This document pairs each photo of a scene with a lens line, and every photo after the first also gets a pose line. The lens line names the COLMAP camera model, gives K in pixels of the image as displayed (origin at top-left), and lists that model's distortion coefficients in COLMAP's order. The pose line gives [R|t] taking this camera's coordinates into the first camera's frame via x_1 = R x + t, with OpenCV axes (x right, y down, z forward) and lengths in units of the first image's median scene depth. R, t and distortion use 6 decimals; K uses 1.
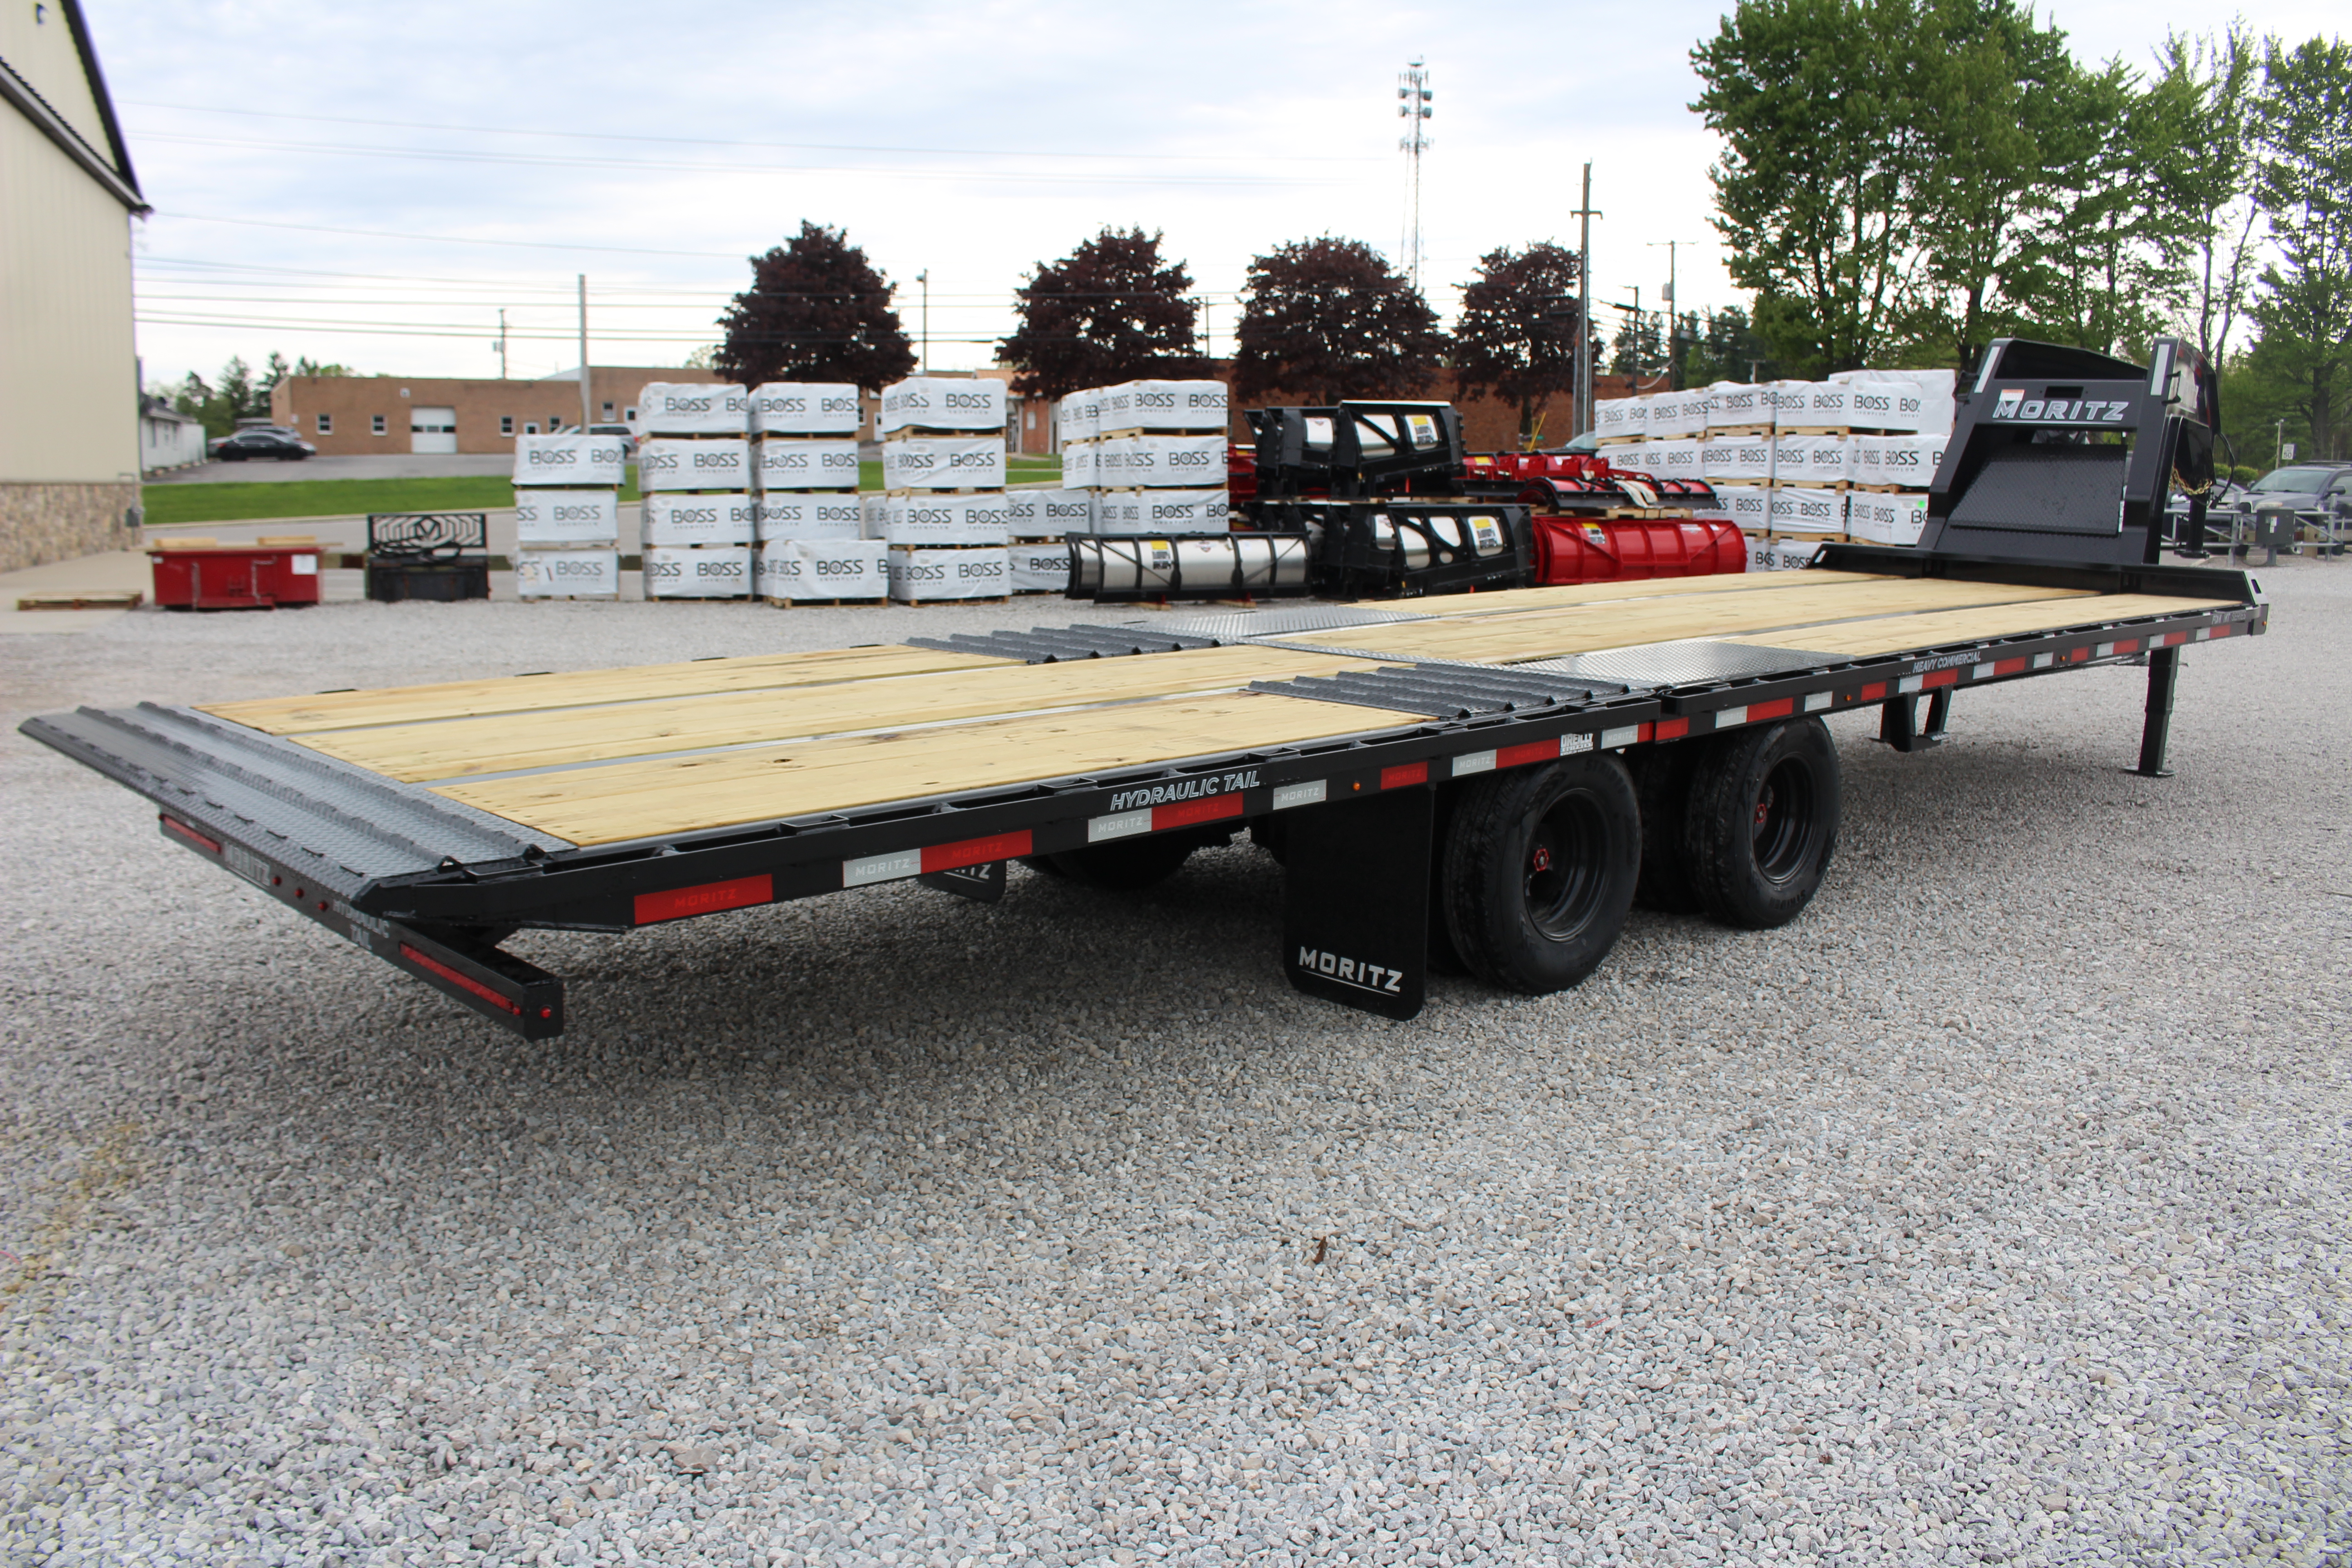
lens RADIAL K [[2147.6, 0, 1176.0], [0, 2147.6, 784.0], [0, 0, 1]] dist [-0.174044, 0.162010]
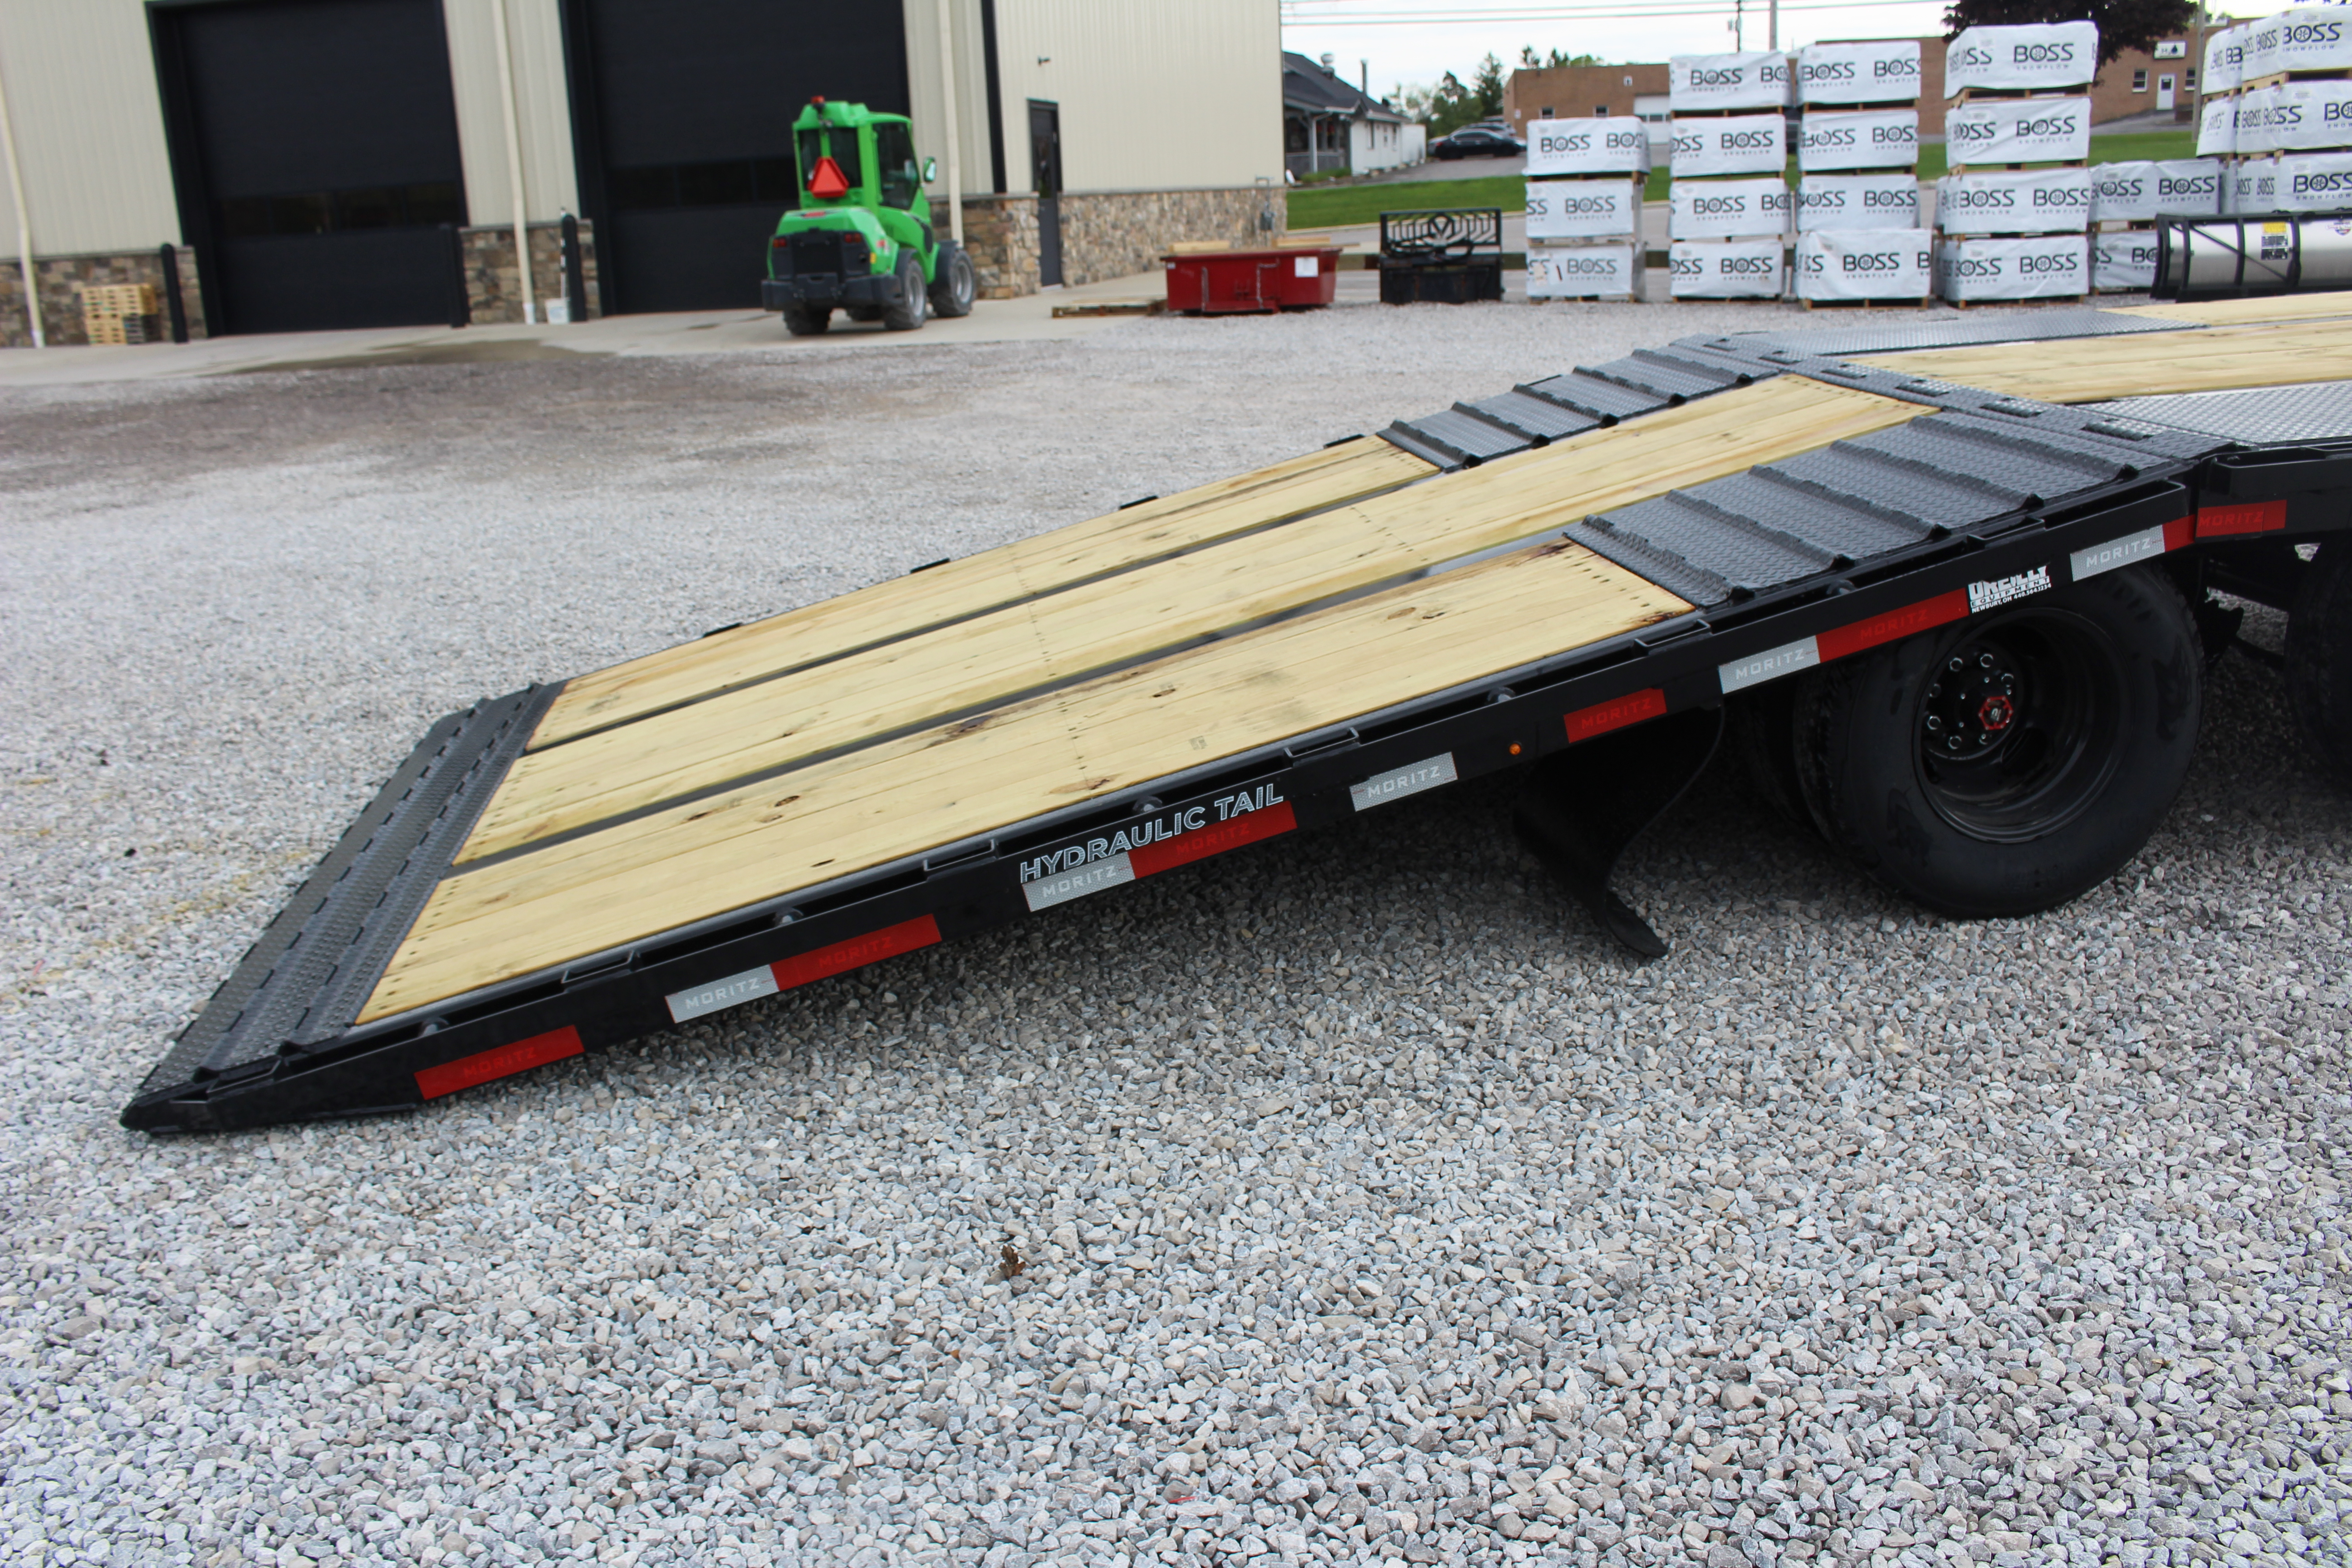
lens RADIAL K [[2147.6, 0, 1176.0], [0, 2147.6, 784.0], [0, 0, 1]] dist [-0.174044, 0.162010]
pose [[0.779622, 0.118013, -0.615030, 0.163365], [-0.029444, 0.987905, 0.152236, -0.014496], [0.625558, -0.100578, 0.773668, 0.156730]]
